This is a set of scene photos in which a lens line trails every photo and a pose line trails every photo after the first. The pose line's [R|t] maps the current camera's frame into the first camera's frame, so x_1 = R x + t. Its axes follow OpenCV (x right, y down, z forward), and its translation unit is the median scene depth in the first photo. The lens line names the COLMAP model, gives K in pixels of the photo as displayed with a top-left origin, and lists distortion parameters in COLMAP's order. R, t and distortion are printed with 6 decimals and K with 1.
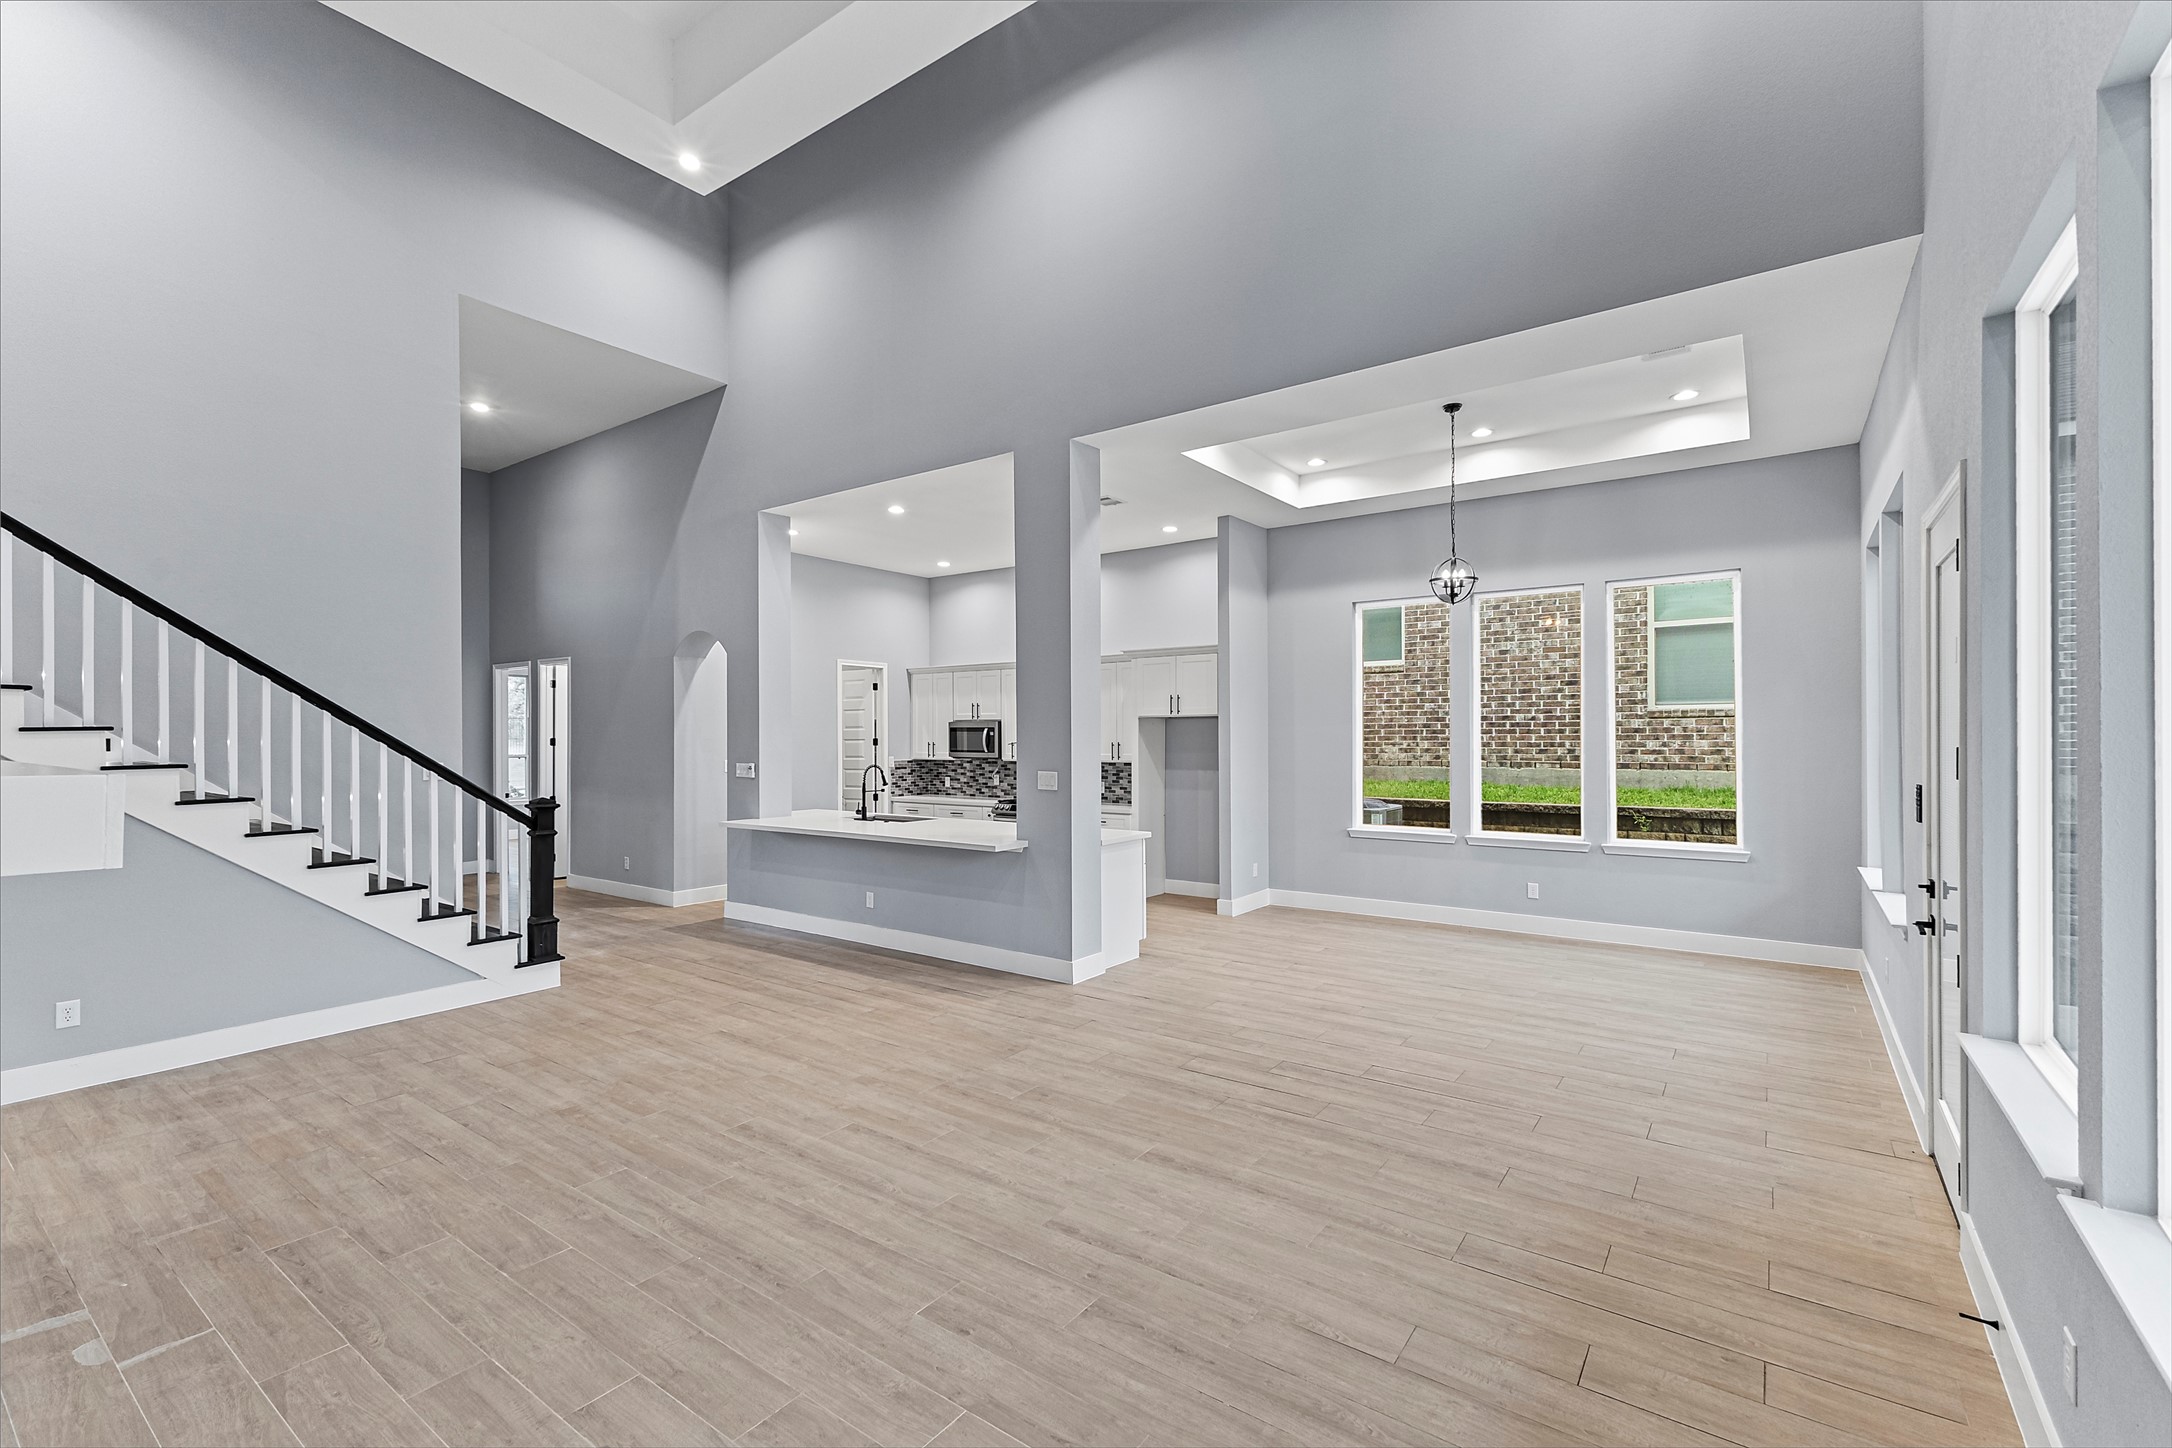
lens RADIAL K [[928.7, 0, 1083.0], [0, 928.7, 723.3], [0, 0, 1]] dist [0.000601, -0.002871]
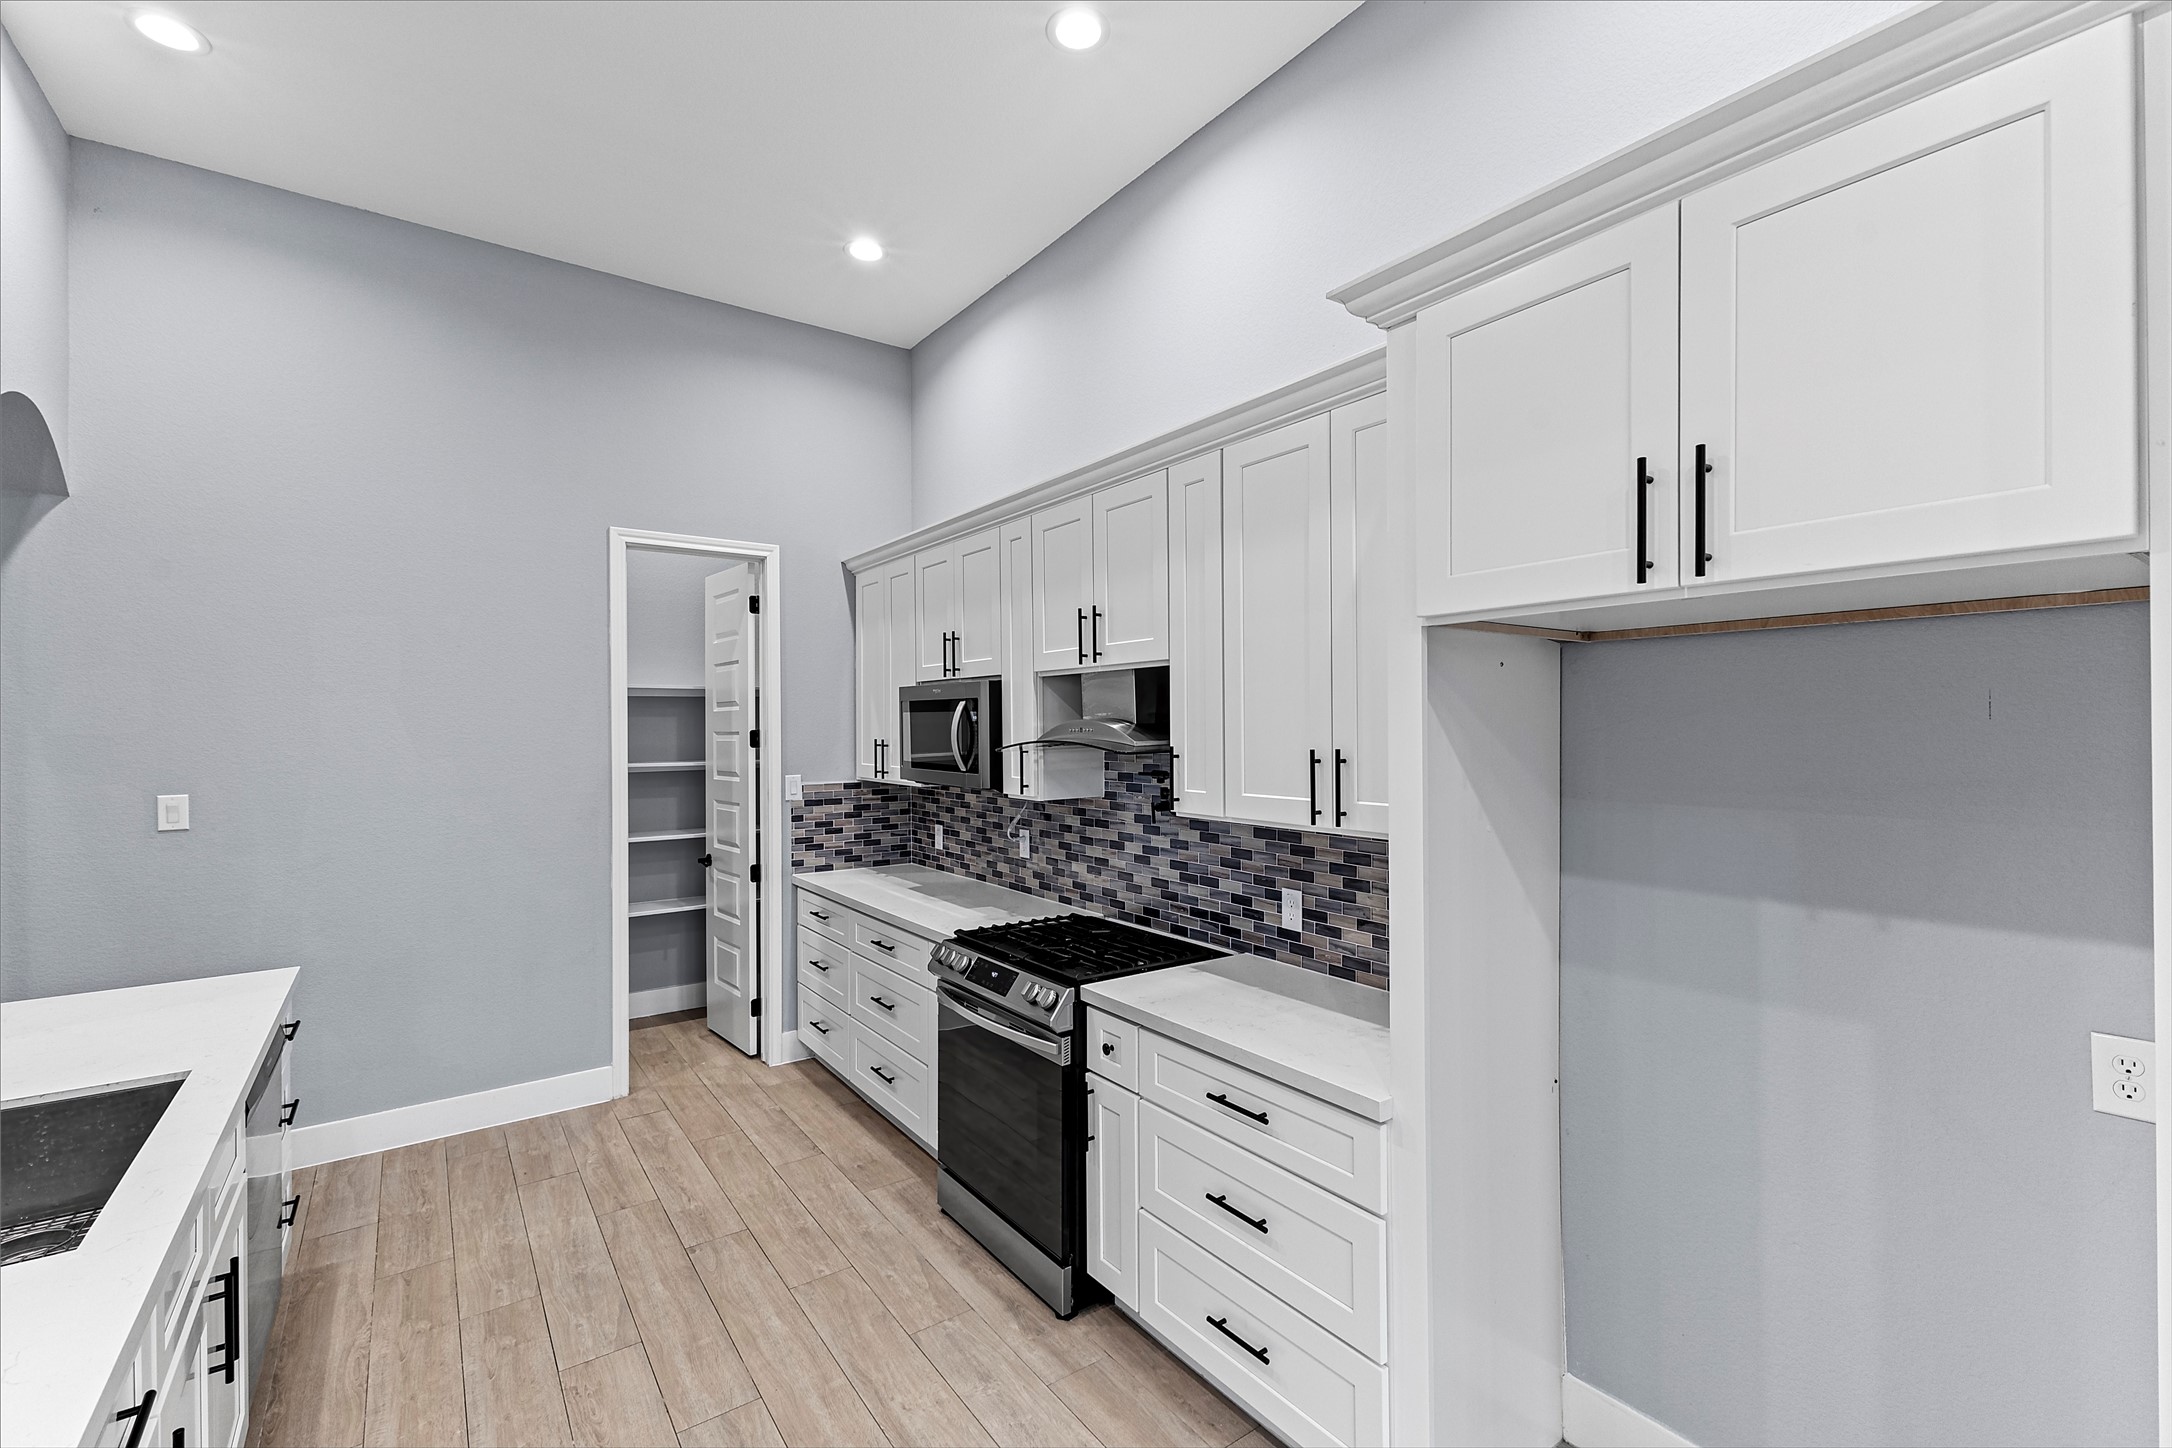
lens RADIAL K [[928.7, 0, 1083.0], [0, 928.7, 723.3], [0, 0, 1]] dist [0.000601, -0.002871]
pose [[0.950076, 0.000468, -0.312018, 0.114082], [0.002838, 0.999945, 0.010142, 0.025220], [0.312006, -0.010521, 0.950022, 1.739321]]
